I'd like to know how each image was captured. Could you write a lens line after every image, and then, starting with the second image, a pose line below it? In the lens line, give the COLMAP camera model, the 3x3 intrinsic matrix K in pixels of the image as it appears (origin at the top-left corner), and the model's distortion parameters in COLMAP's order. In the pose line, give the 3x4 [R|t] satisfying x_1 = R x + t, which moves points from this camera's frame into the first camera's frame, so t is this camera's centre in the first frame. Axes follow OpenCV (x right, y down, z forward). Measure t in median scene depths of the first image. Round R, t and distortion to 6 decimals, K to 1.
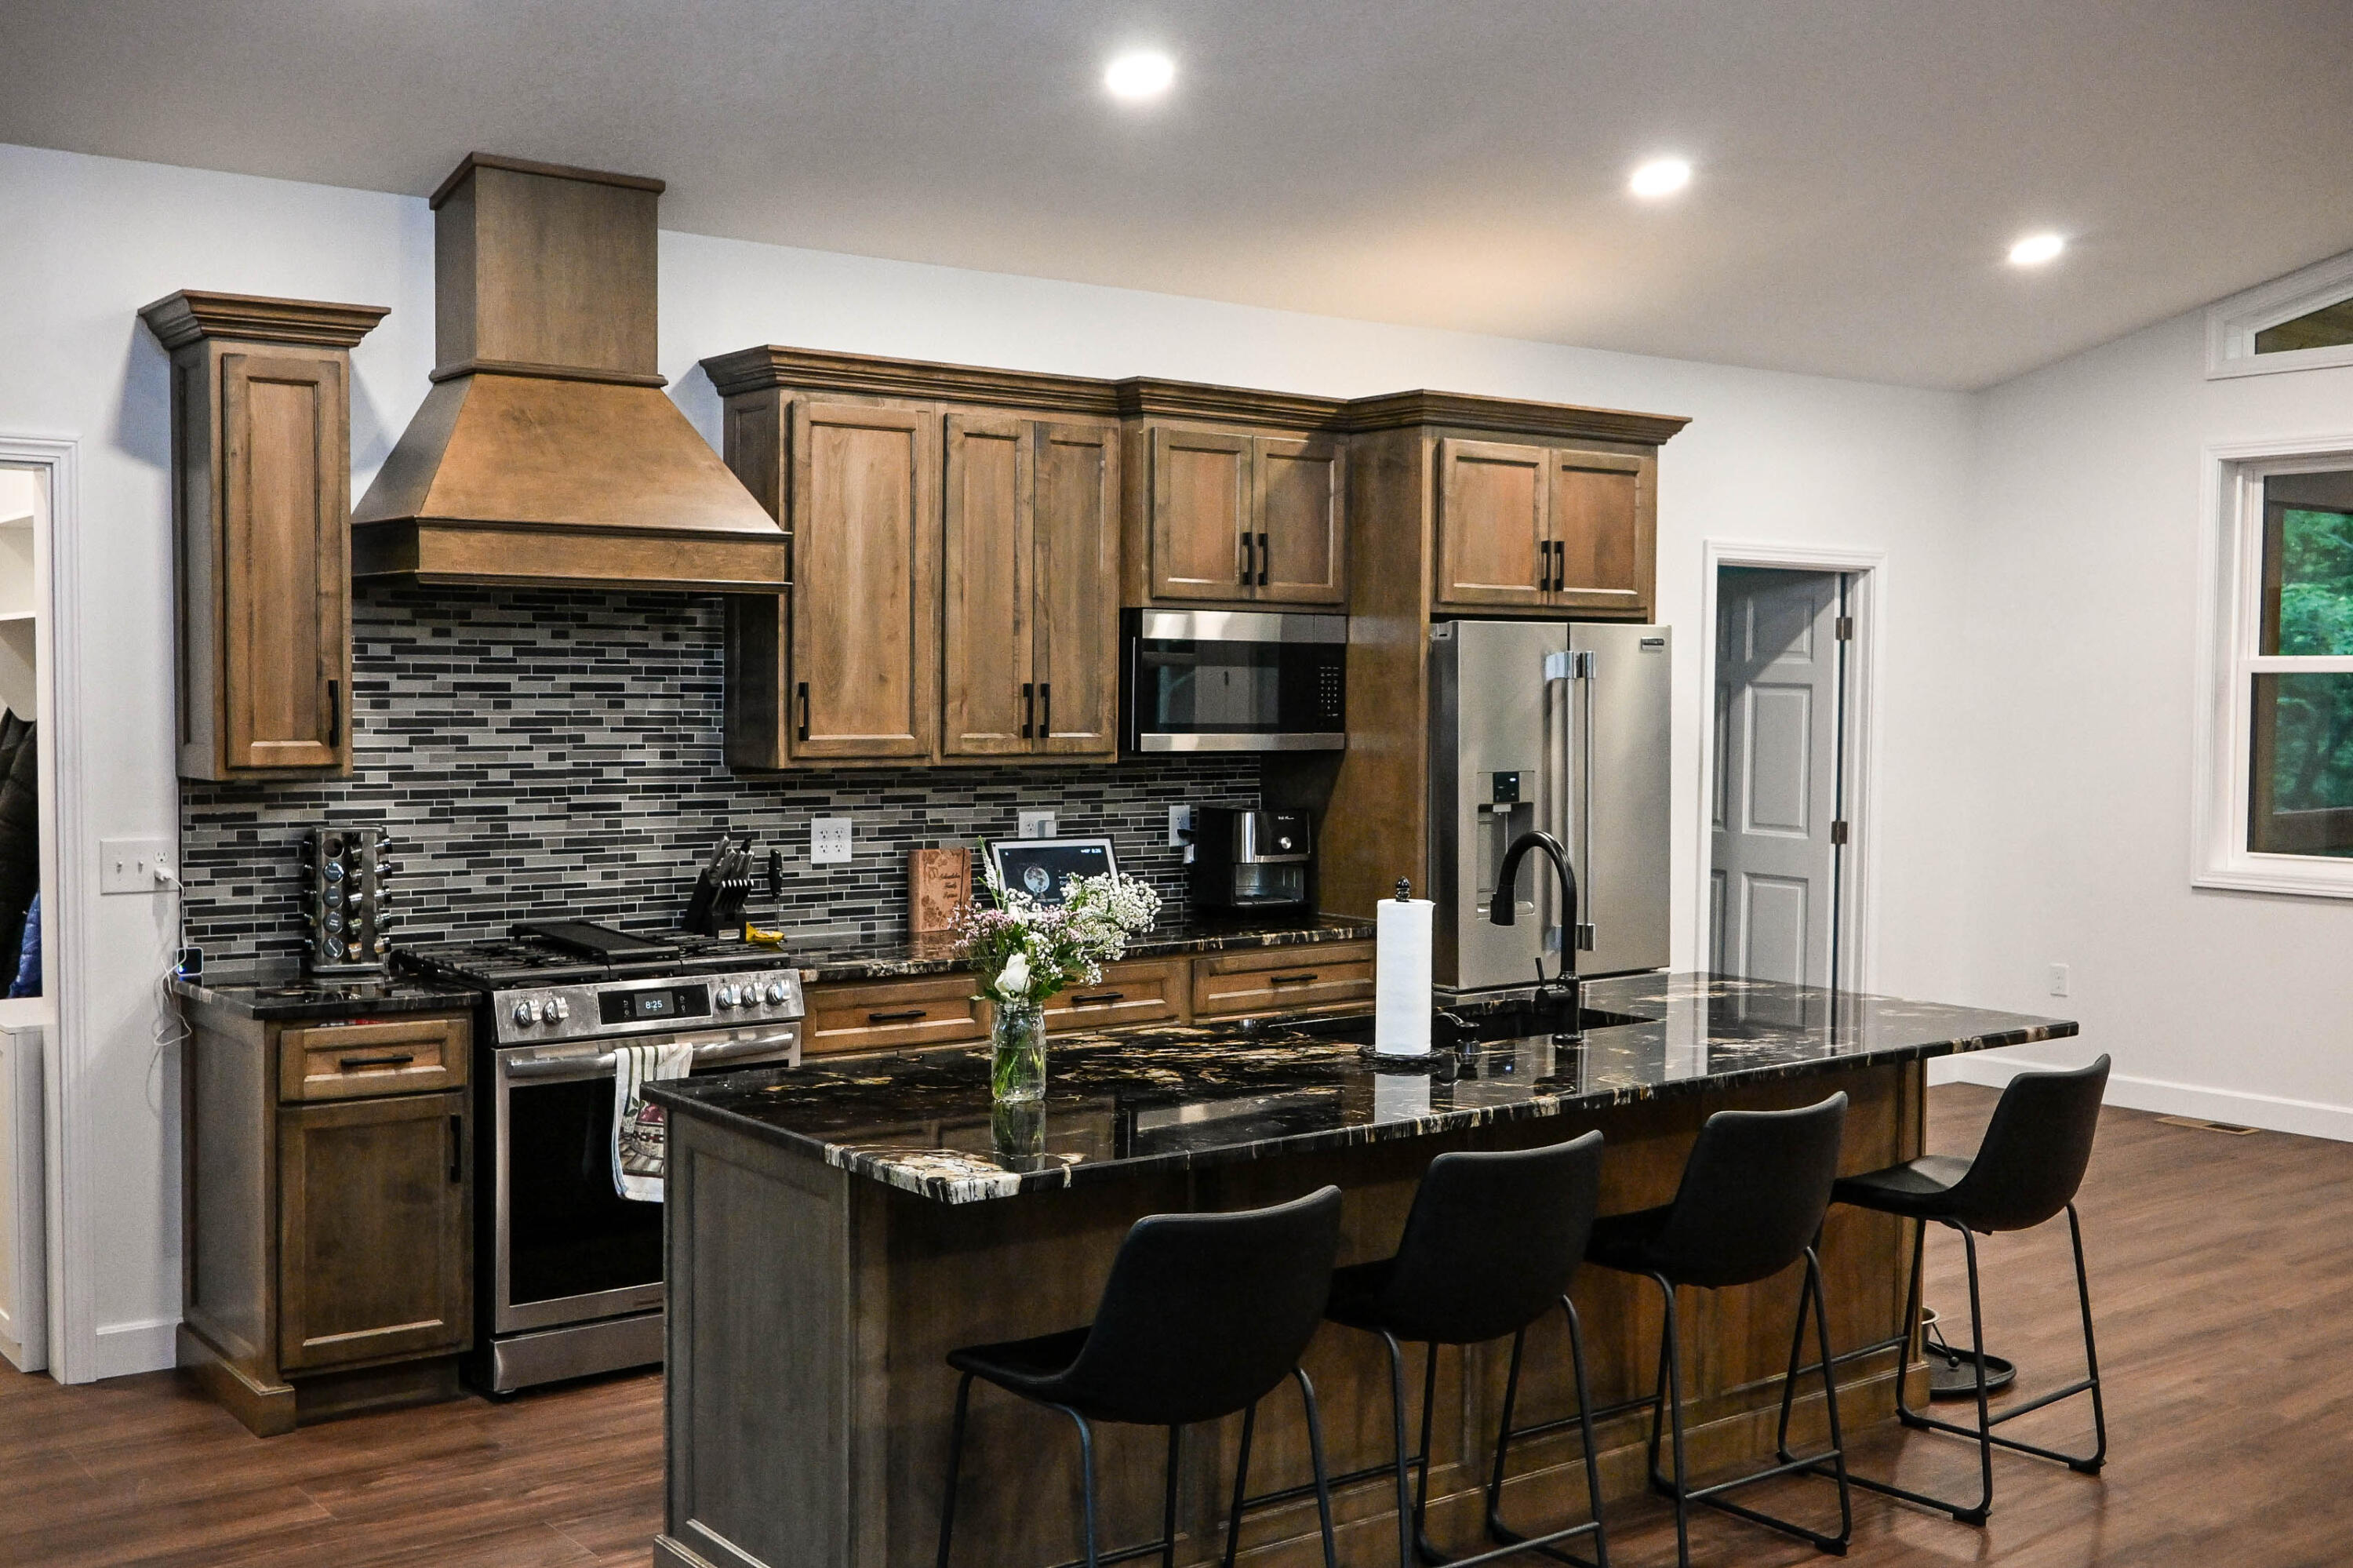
lens RADIAL K [[2444.3, 0, 1173.7], [0, 2444.3, 781.3], [0, 0, 1]] dist [-0.010884, 0.000000]
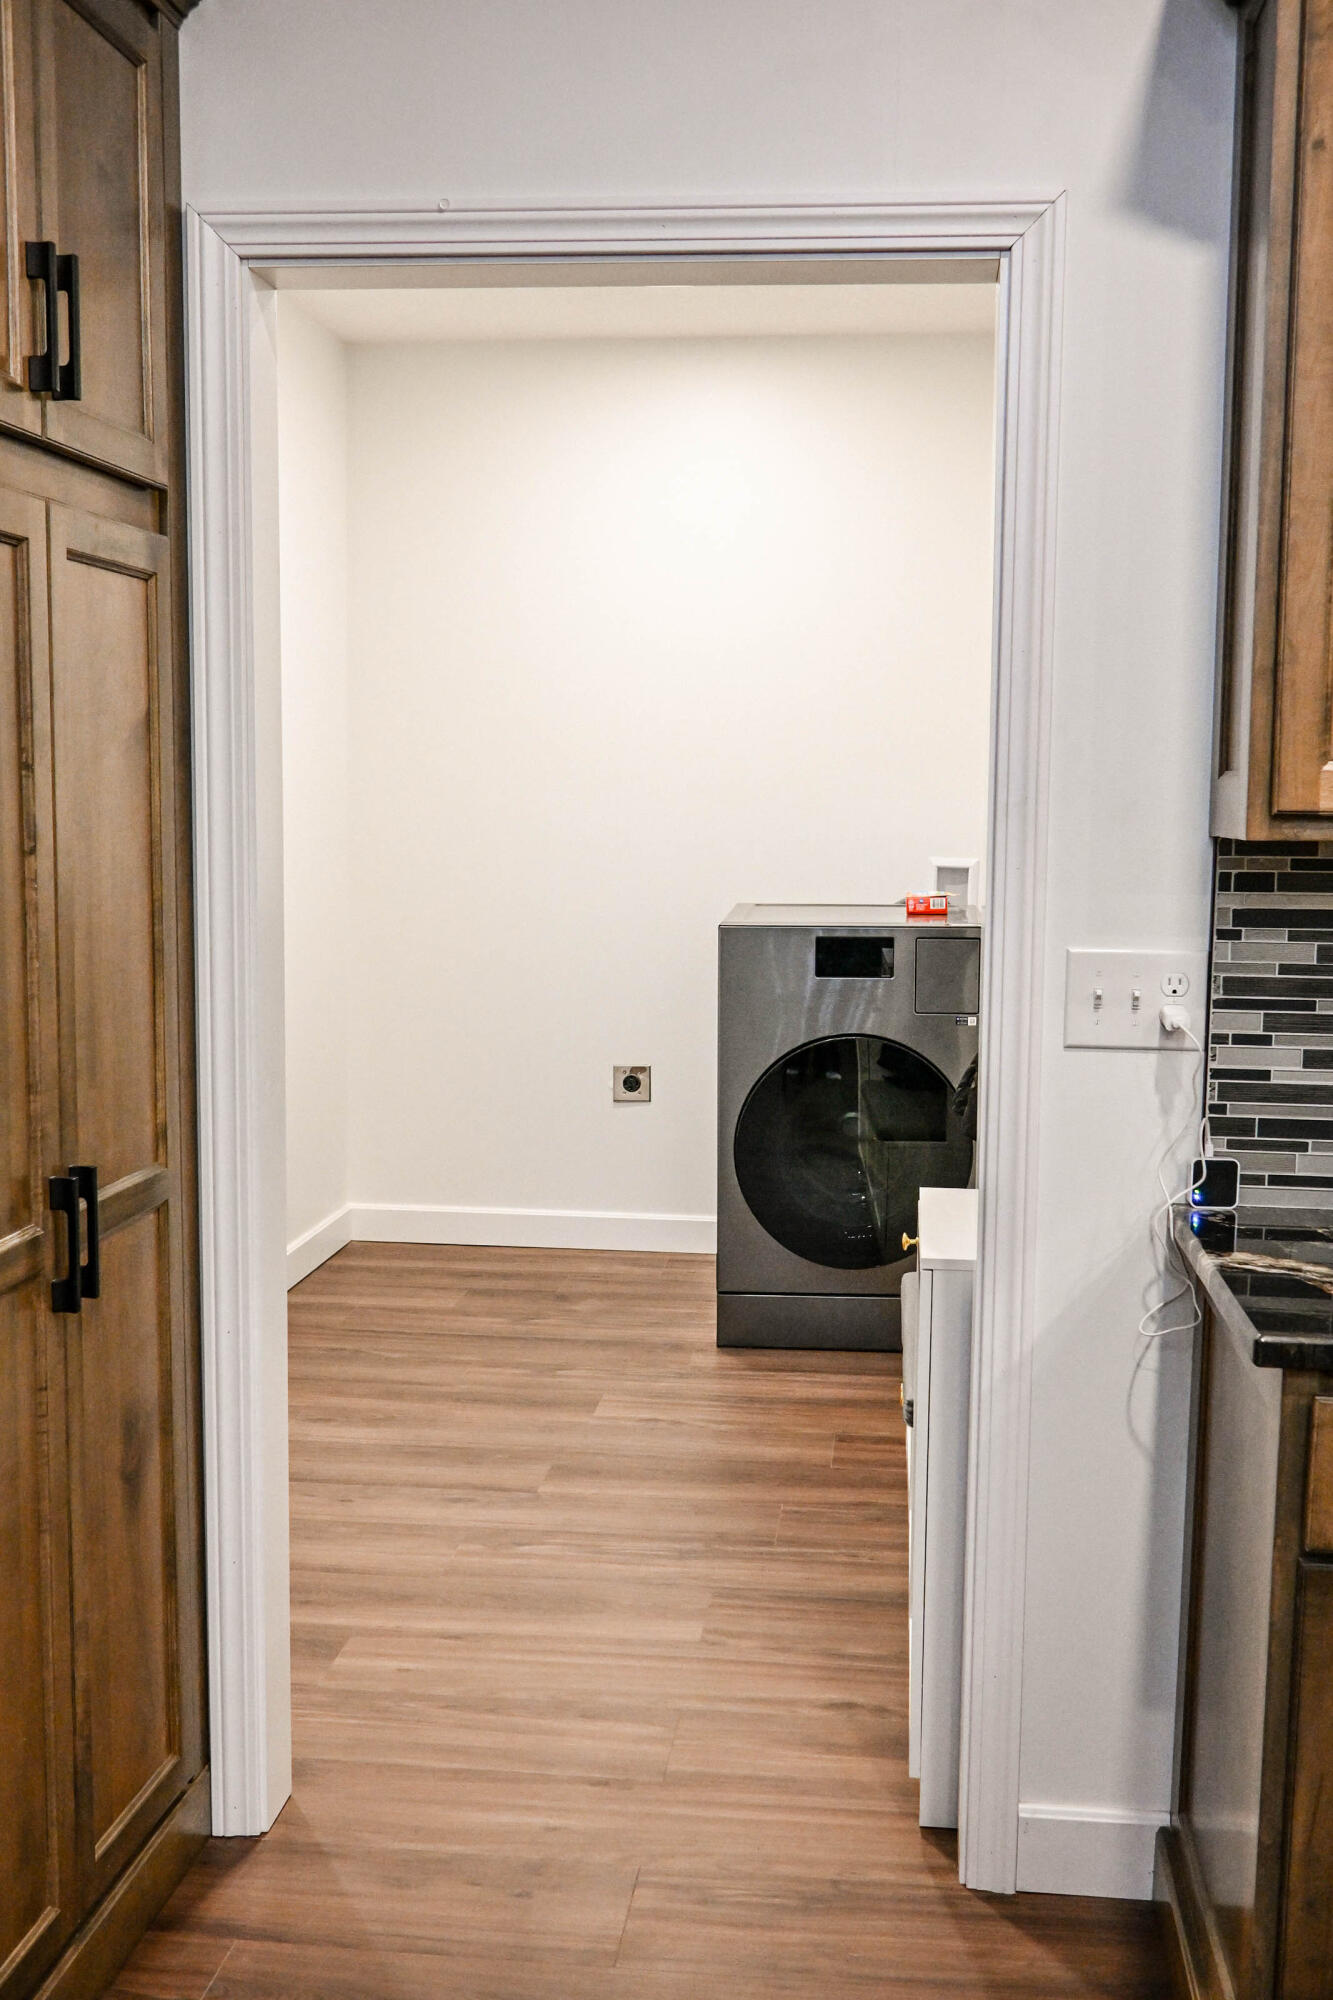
lens RADIAL K [[2077.5, 0, 667.9], [0, 2077.5, 1008.7], [0, 0, 1]] dist [-0.010884, 0.000000]
pose [[0.715475, 0.075100, -0.694590, -0.175875], [-0.038316, 0.996927, 0.068321, 0.009001], [0.697587, -0.022268, 0.716154, 0.592382]]
